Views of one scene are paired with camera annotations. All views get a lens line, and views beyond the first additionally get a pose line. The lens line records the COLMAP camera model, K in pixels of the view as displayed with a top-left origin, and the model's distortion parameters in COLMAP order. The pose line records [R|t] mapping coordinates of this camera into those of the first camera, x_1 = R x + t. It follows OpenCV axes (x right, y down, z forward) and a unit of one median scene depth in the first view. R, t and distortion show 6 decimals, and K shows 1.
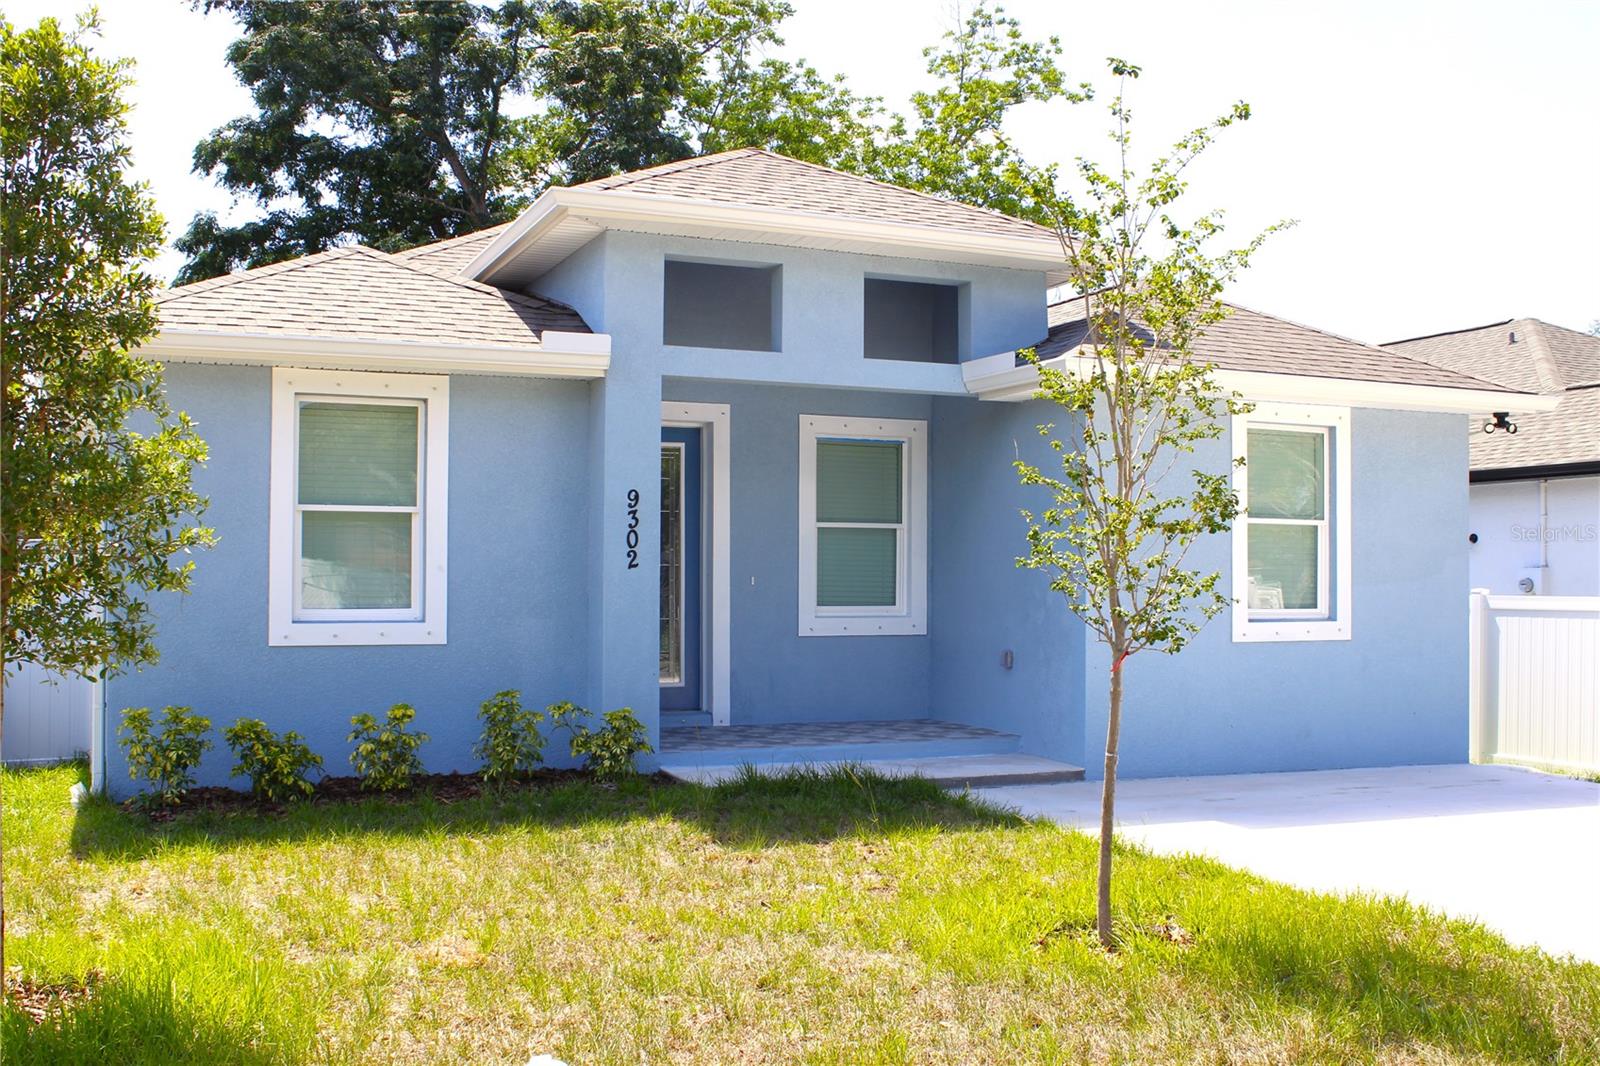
lens RADIAL K [[1493.9, 0, 755.3], [0, 1493.9, 532.0], [0, 0, 1]] dist [-0.077125, 0.005944]
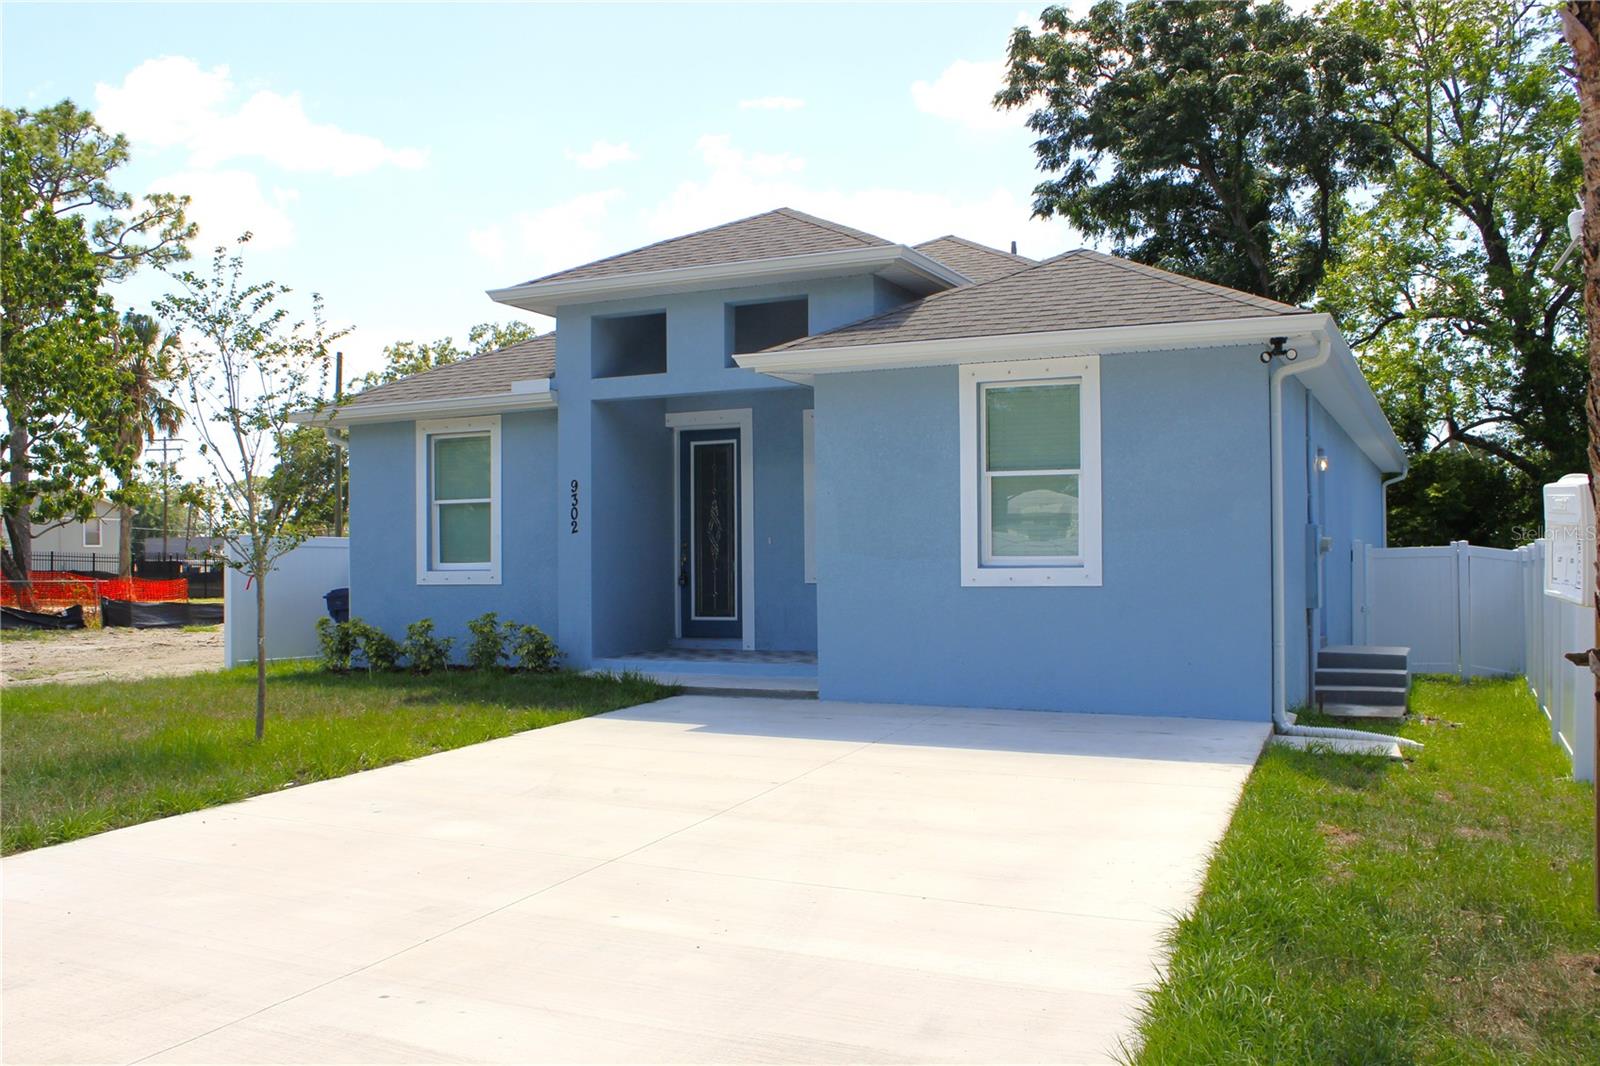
lens RADIAL K [[1347.6, 0, 798.0], [0, 1347.6, 551.2], [0, 0, 1]] dist [-0.140526, 0.128645]
pose [[0.683080, -0.017139, -0.730142, 0.884860], [0.033065, 0.999425, 0.007474, 0.033654], [0.729595, -0.029248, 0.683254, 0.216204]]
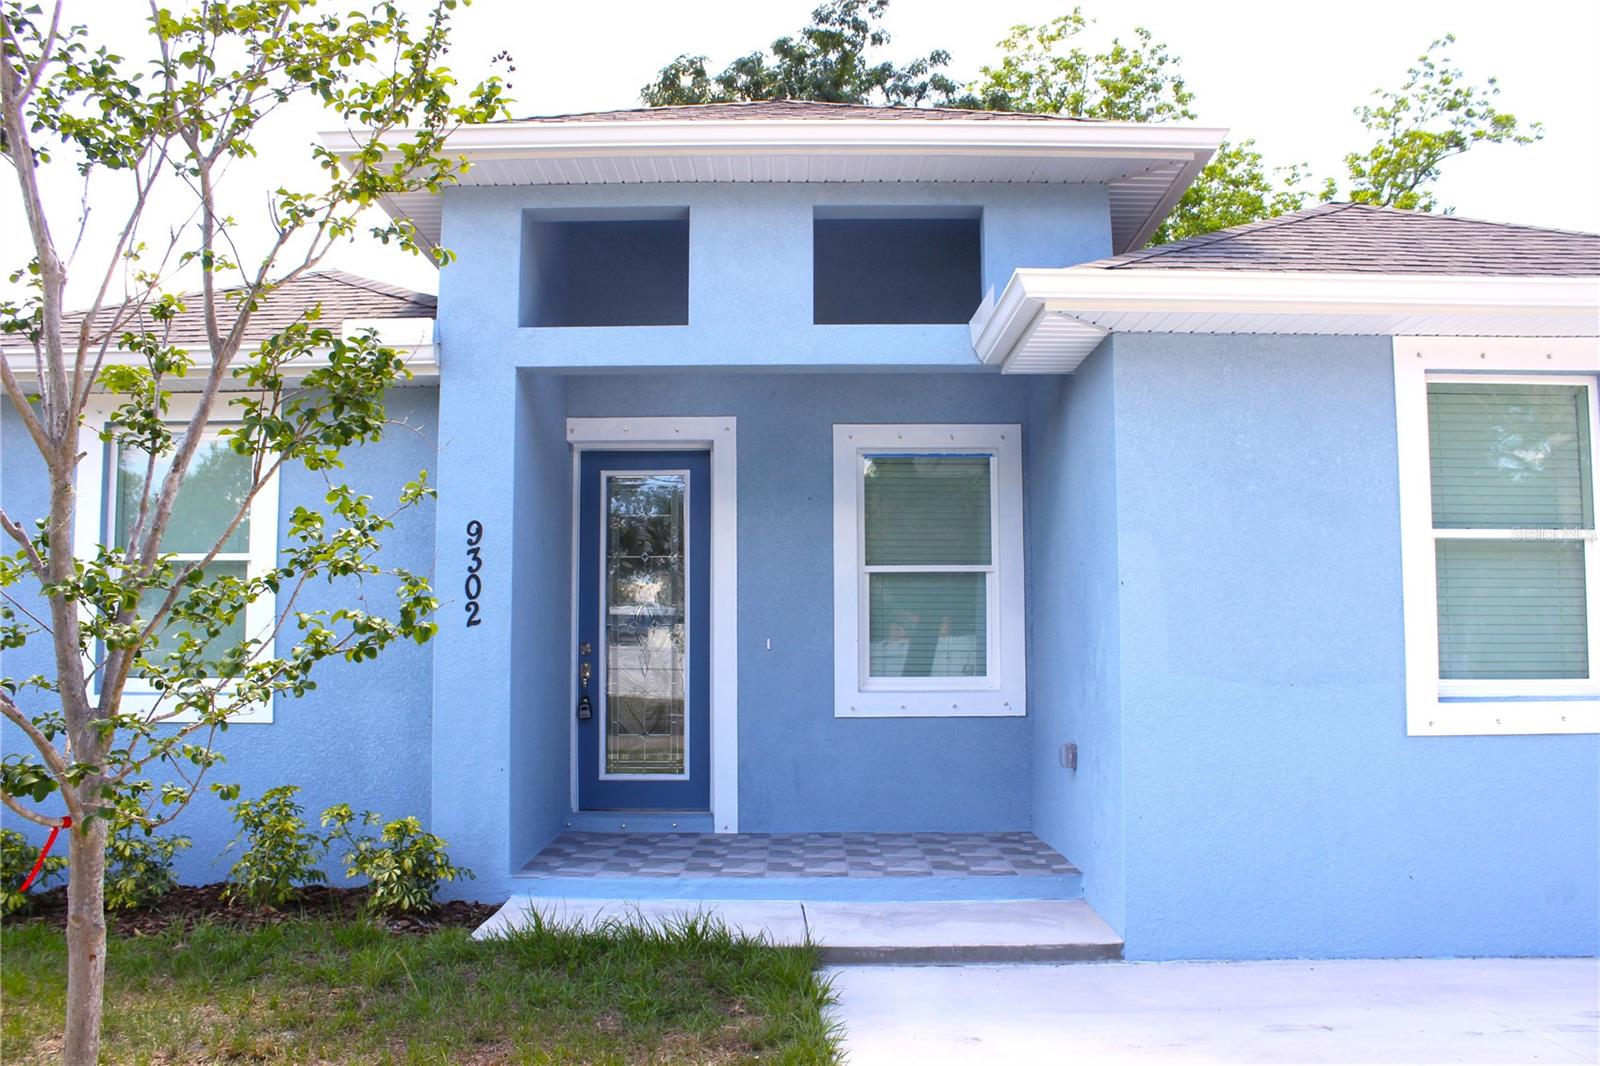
lens RADIAL K [[1276.6, 0, 796.8], [0, 1276.6, 550.5], [0, 0, 1]] dist [-0.148889, 0.100585]
pose [[0.925968, -0.036864, -0.375799, 0.260902], [0.018936, 0.998504, -0.051290, 0.018810], [0.377127, 0.040377, 0.925281, 0.405567]]
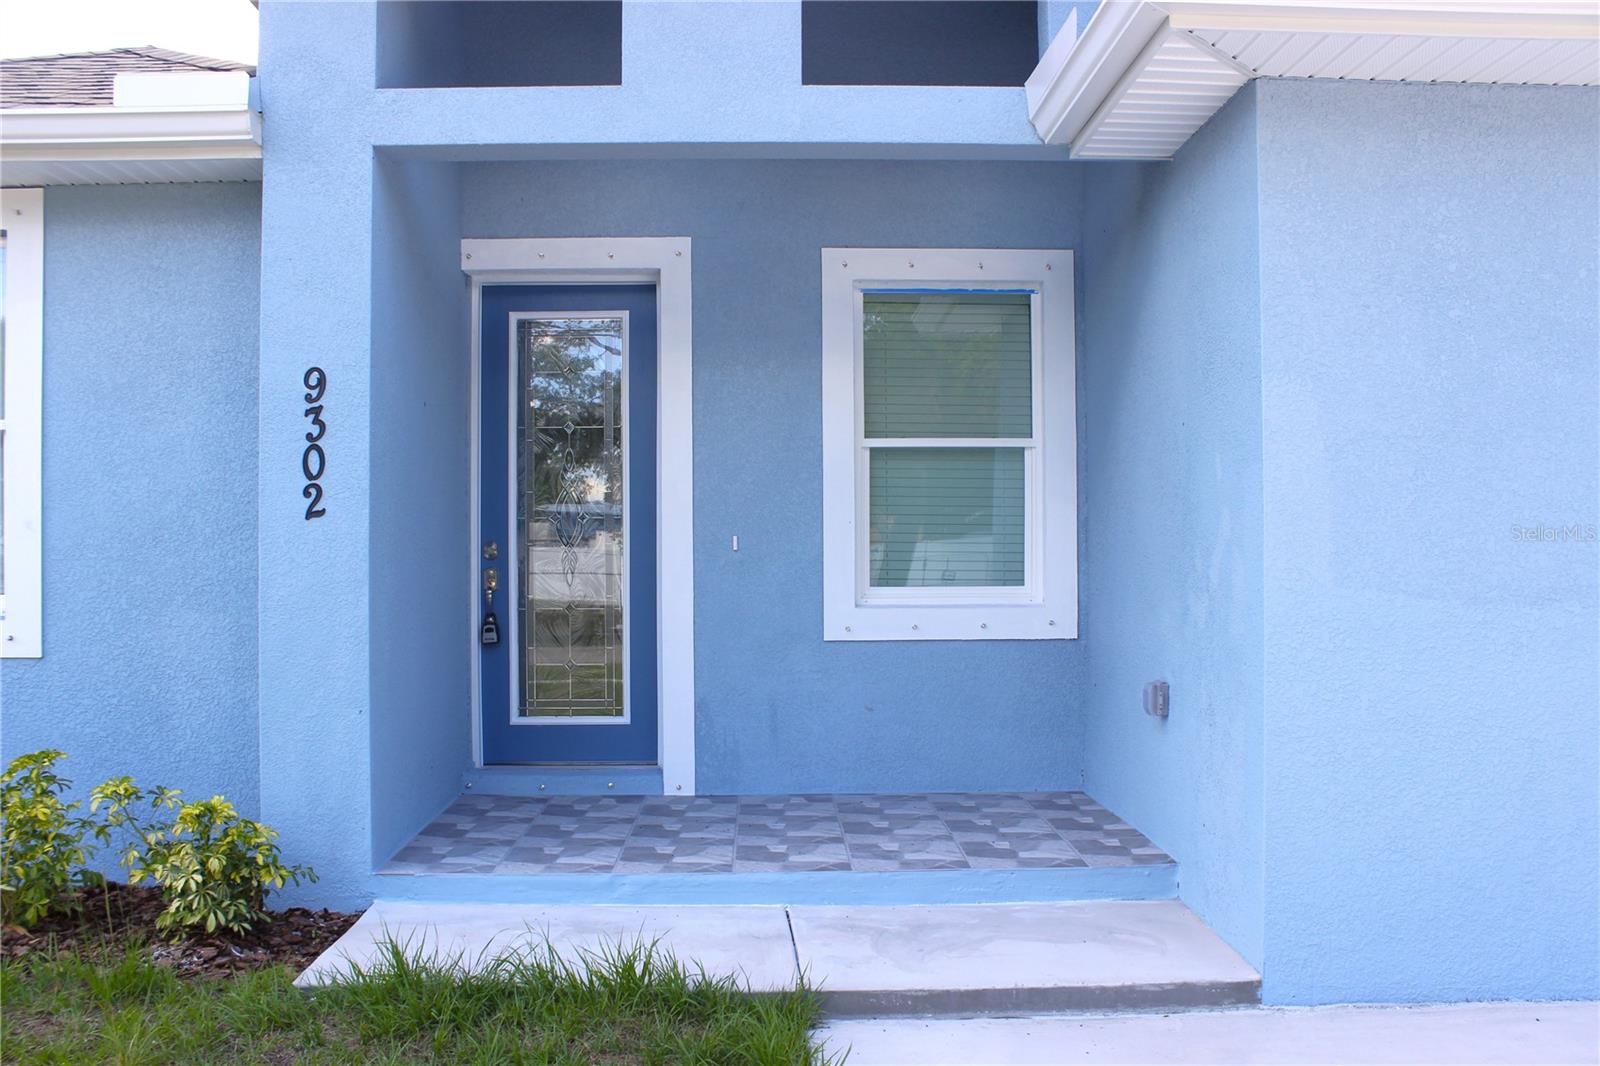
lens RADIAL K [[1347.6, 0, 798.0], [0, 1347.6, 551.2], [0, 0, 1]] dist [-0.140526, 0.128645]
pose [[0.937162, -0.008778, -0.348783, 0.201820], [0.019242, 0.999462, 0.026547, 0.022764], [0.348362, -0.031590, 0.936827, 0.533509]]
